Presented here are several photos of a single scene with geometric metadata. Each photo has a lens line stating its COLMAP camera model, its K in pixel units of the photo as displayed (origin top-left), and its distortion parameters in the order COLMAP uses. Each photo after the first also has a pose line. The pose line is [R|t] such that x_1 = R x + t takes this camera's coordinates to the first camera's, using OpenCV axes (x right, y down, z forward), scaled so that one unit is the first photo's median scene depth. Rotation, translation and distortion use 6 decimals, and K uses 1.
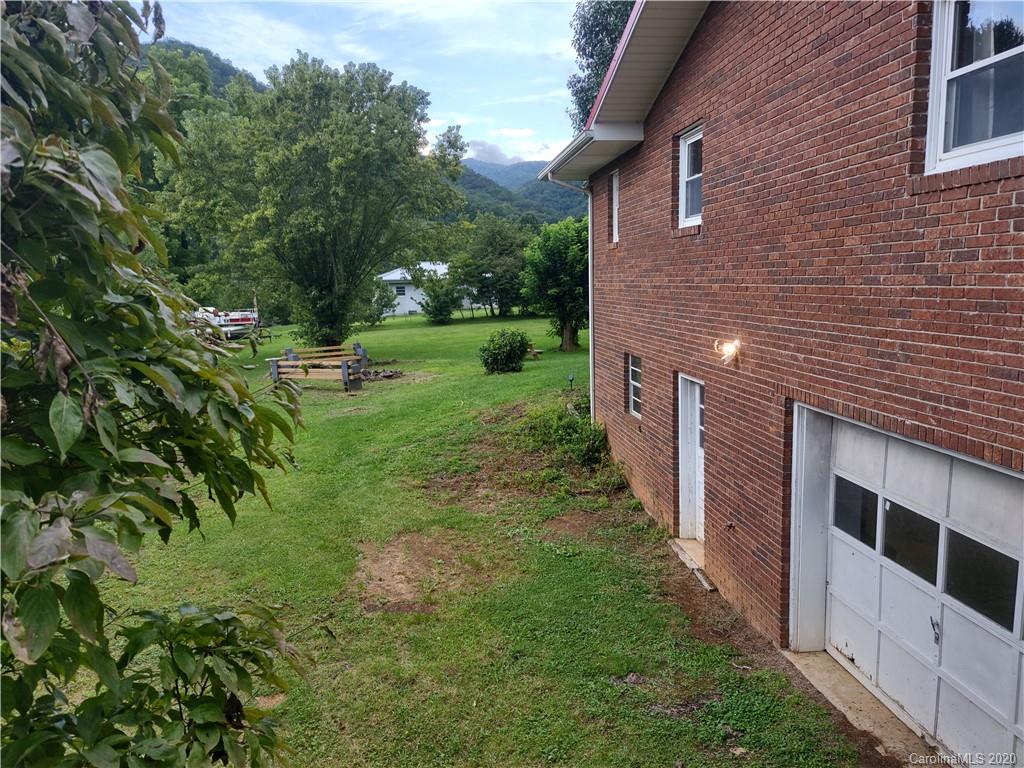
lens RADIAL K [[746.0, 0, 512.3], [0, 746.0, 391.8], [0, 0, 1]] dist [0.109595, -0.102313]
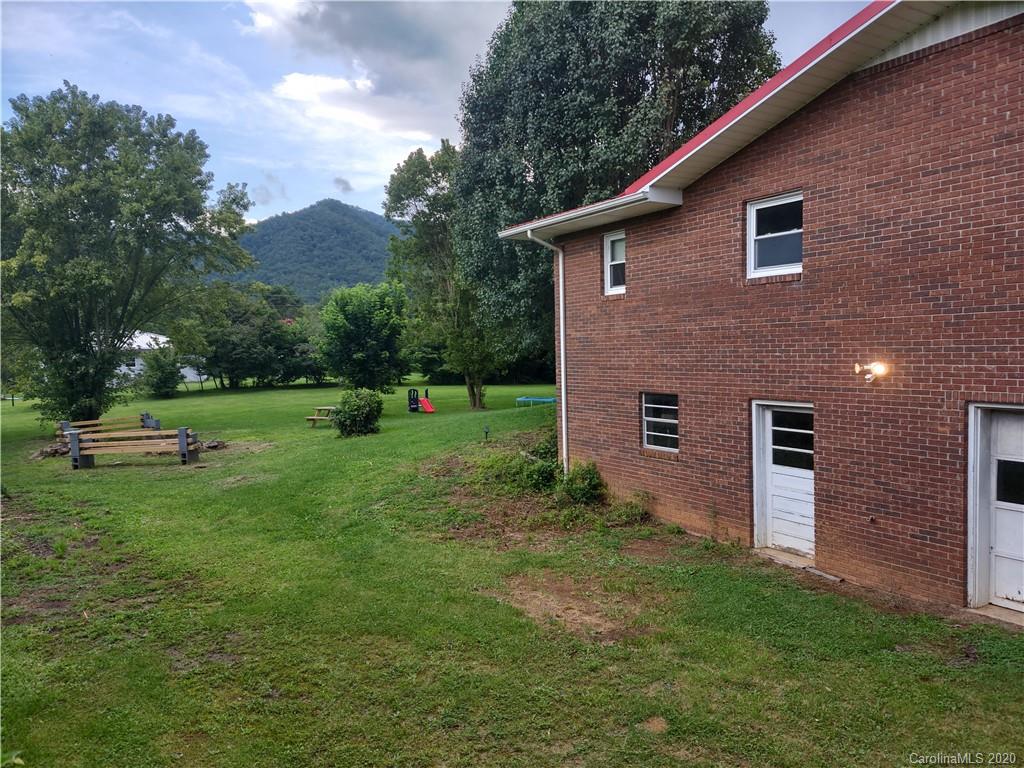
lens RADIAL K [[747.9, 0, 510.1], [0, 747.9, 390.1], [0, 0, 1]] dist [0.087925, -0.063601]
pose [[0.907404, -0.017523, 0.419893, -0.548750], [0.061086, 0.994019, -0.090529, 0.036816], [-0.415795, 0.107796, 0.903047, 0.097815]]
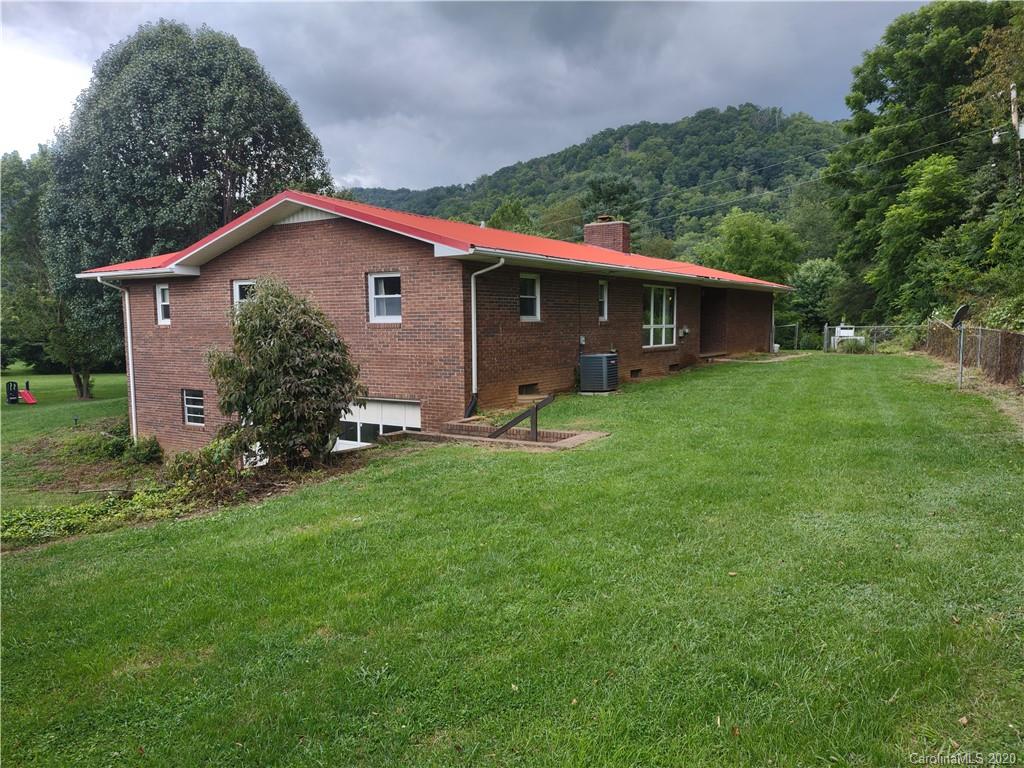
lens RADIAL K [[747.9, 0, 510.1], [0, 747.9, 390.1], [0, 0, 1]] dist [0.087925, -0.063601]
pose [[0.641391, -0.047272, 0.765757, -0.789660], [0.106298, 0.993949, -0.027675, 0.088354], [-0.759815, 0.099149, 0.642535, -0.777230]]
